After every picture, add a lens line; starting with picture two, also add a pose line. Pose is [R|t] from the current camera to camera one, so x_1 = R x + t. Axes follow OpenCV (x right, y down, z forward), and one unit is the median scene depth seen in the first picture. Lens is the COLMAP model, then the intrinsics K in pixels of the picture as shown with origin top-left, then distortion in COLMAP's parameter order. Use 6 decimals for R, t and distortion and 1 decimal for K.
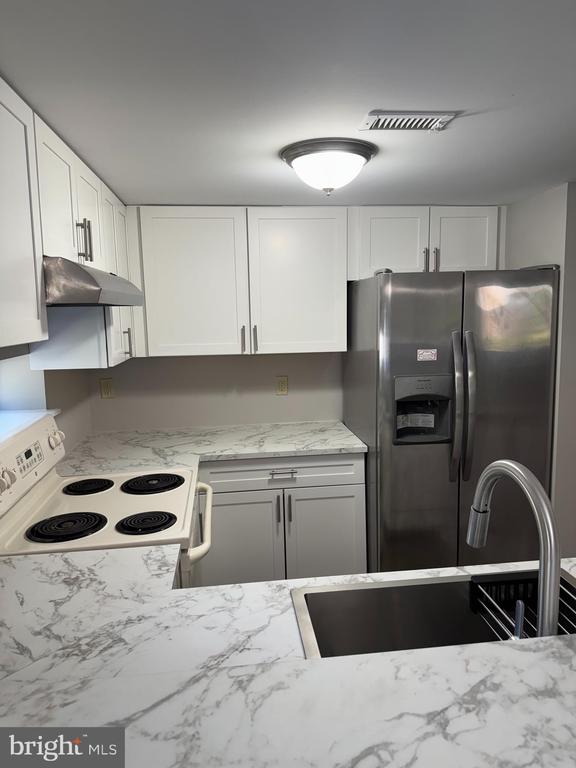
lens RADIAL K [[547.7, 0, 288.1], [0, 547.7, 380.7], [0, 0, 1]] dist [0.044541, -0.039547]
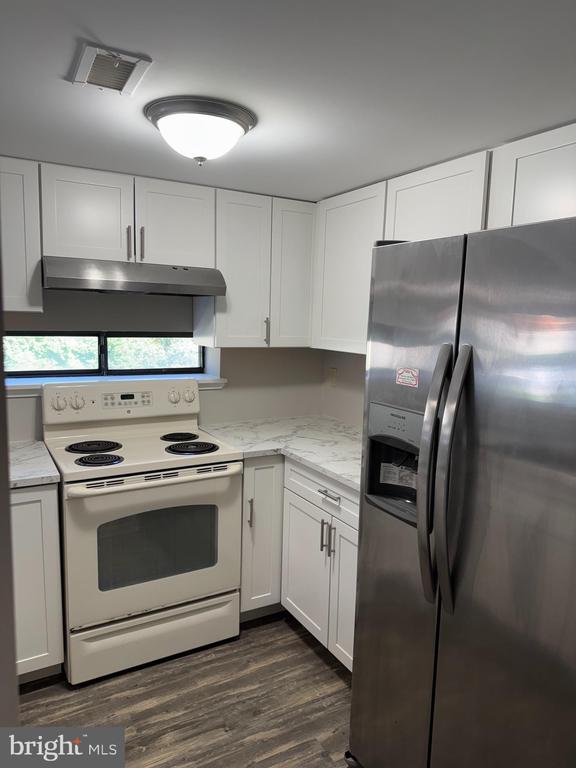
lens RADIAL K [[543.4, 0, 288.0], [0, 543.4, 384.0], [0, 0, 1]] dist [0.075317, -0.086222]
pose [[0.381534, 0.146976, -0.912595, 0.846221], [-0.156345, 0.983314, 0.093002, -0.083399], [0.911037, 0.107196, 0.398147, 0.700558]]
